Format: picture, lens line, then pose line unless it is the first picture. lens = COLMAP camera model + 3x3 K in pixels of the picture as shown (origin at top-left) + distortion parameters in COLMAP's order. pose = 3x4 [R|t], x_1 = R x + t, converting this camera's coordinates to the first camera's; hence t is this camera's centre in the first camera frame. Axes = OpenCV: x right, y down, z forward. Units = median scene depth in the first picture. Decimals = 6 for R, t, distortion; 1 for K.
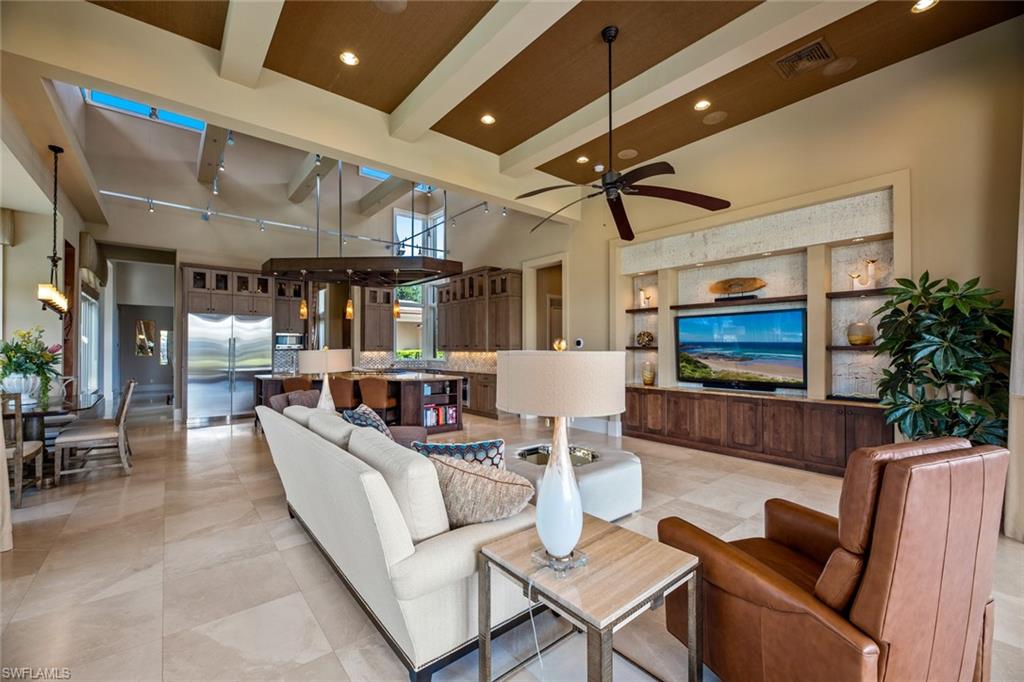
lens RADIAL K [[419.3, 0, 510.2], [0, 419.3, 343.4], [0, 0, 1]] dist [0.000622, -0.003363]
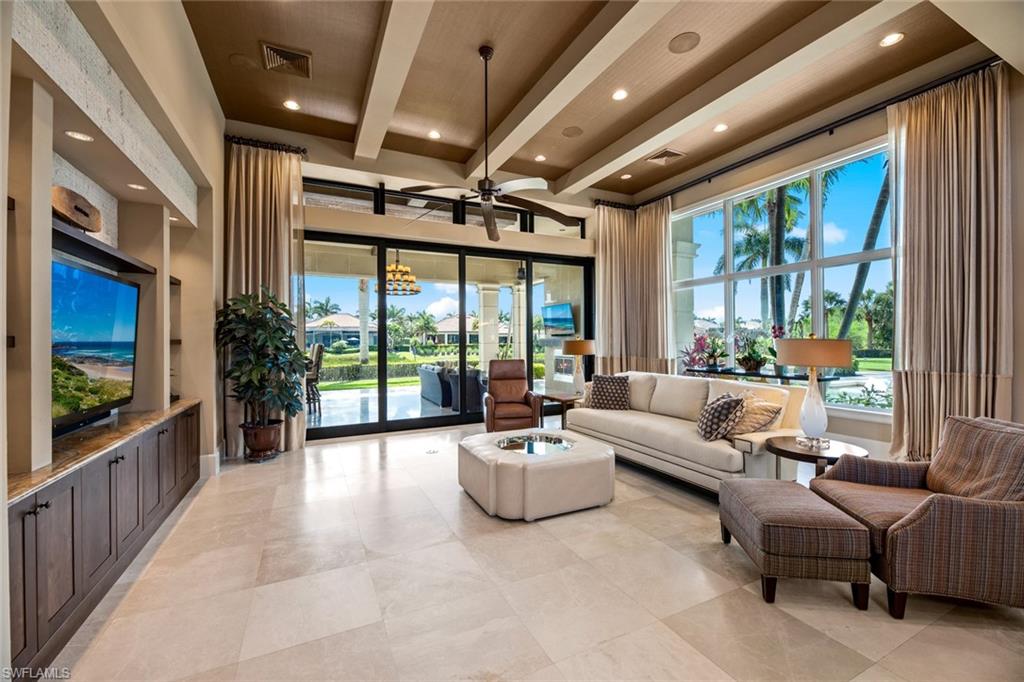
lens RADIAL K [[419.3, 0, 521.3], [0, 419.3, 340.9], [0, 0, 1]] dist [0.000622, -0.003363]
pose [[-0.977336, 0.006102, 0.211607, -0.037654], [0.003560, 0.999917, -0.012391, 0.011810], [-0.211665, -0.011357, -0.977276, 0.939058]]
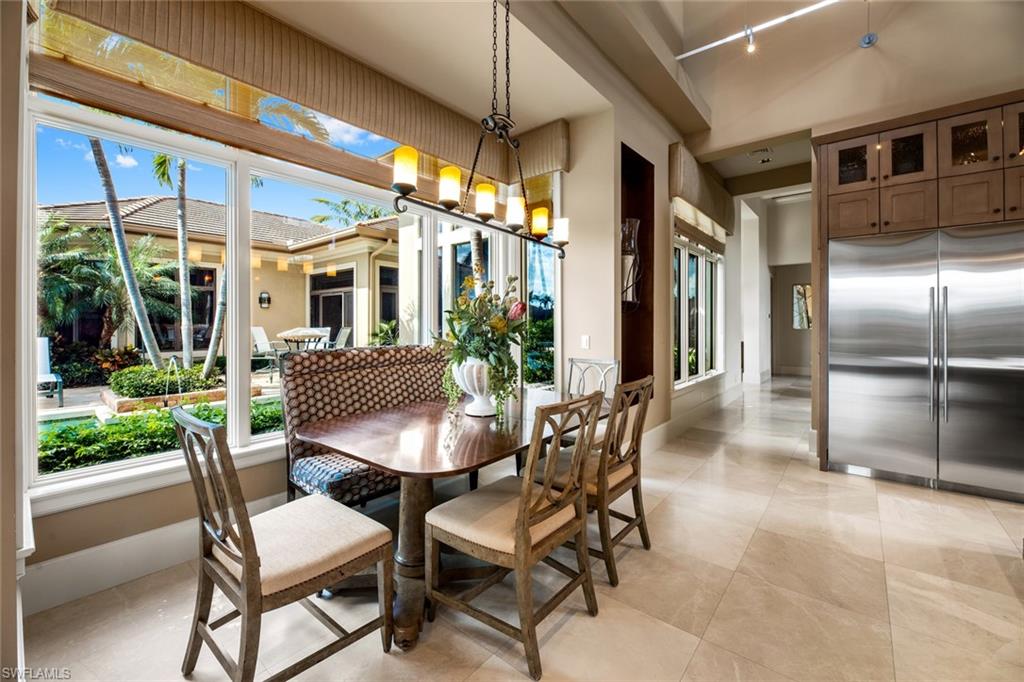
lens RADIAL K [[420.7, 0, 517.3], [0, 420.7, 318.6], [0, 0, 1]] dist [-0.000308, -0.000221]
pose [[0.203950, -0.011650, -0.978912, -0.346984], [0.019916, 0.999772, -0.007748, 0.012875], [0.978779, -0.017915, 0.204135, 0.513819]]
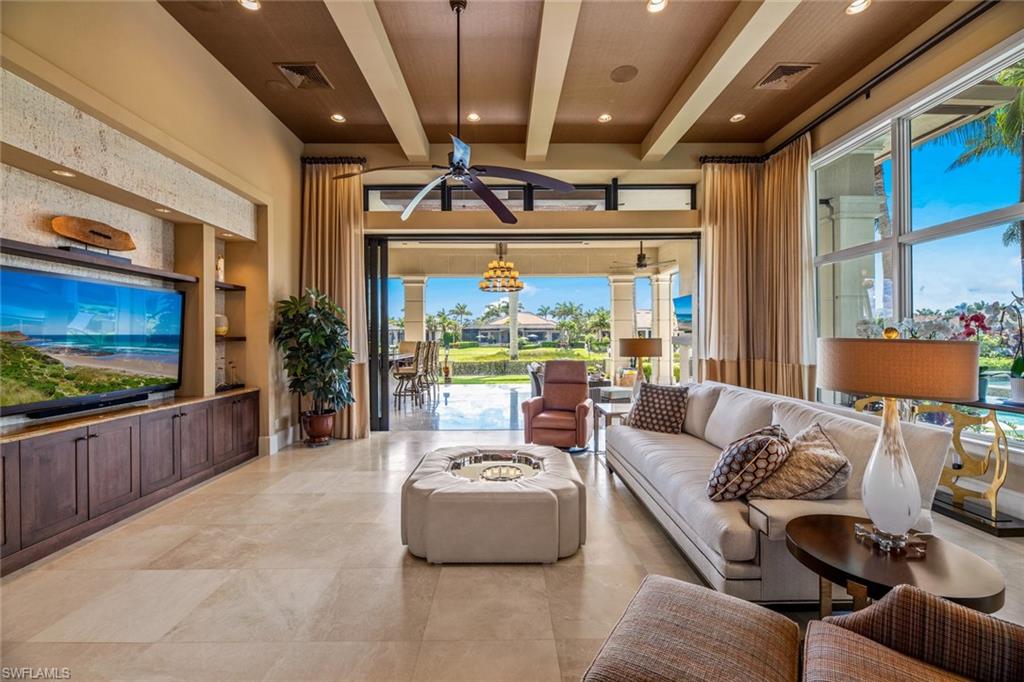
lens RADIAL K [[419.3, 0, 512.8], [0, 419.3, 341.7], [0, 0, 1]] dist [0.000622, -0.003363]
pose [[-0.785260, -0.002242, 0.619162, -0.203364], [-0.004811, 0.999985, -0.002481, 0.009430], [-0.619148, -0.004927, -0.785259, 0.762905]]
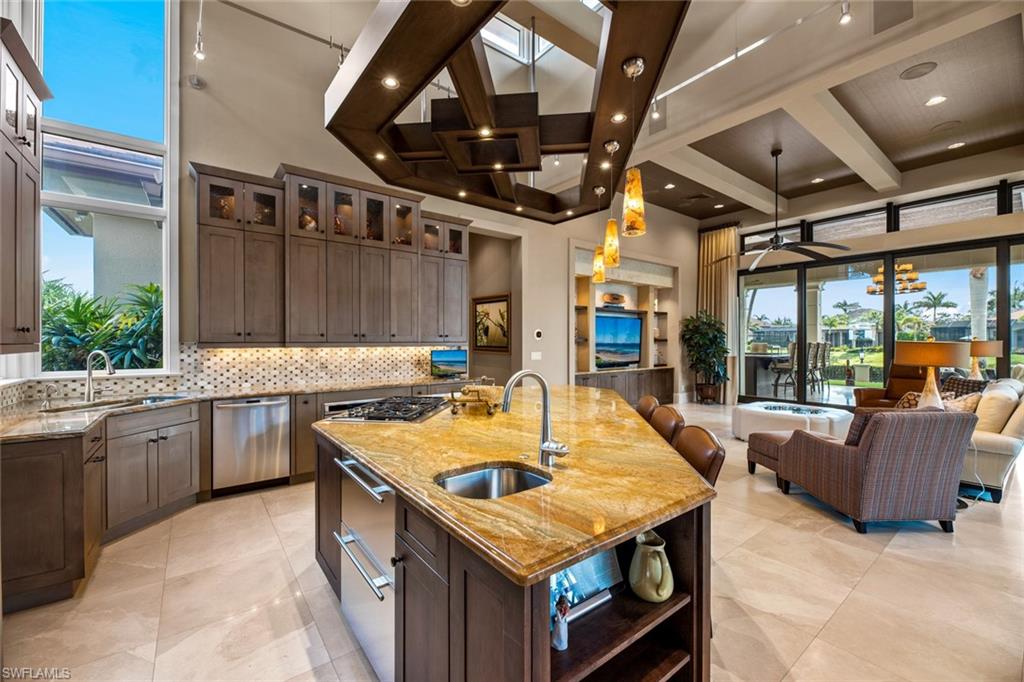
lens RADIAL K [[419.3, 0, 510.0], [0, 419.3, 339.1], [0, 0, 1]] dist [0.000622, -0.003363]
pose [[0.023646, 0.003377, 0.999715, -0.667678], [-0.012684, 0.999915, -0.003077, 0.011442], [-0.999640, -0.012607, 0.023687, 0.924055]]
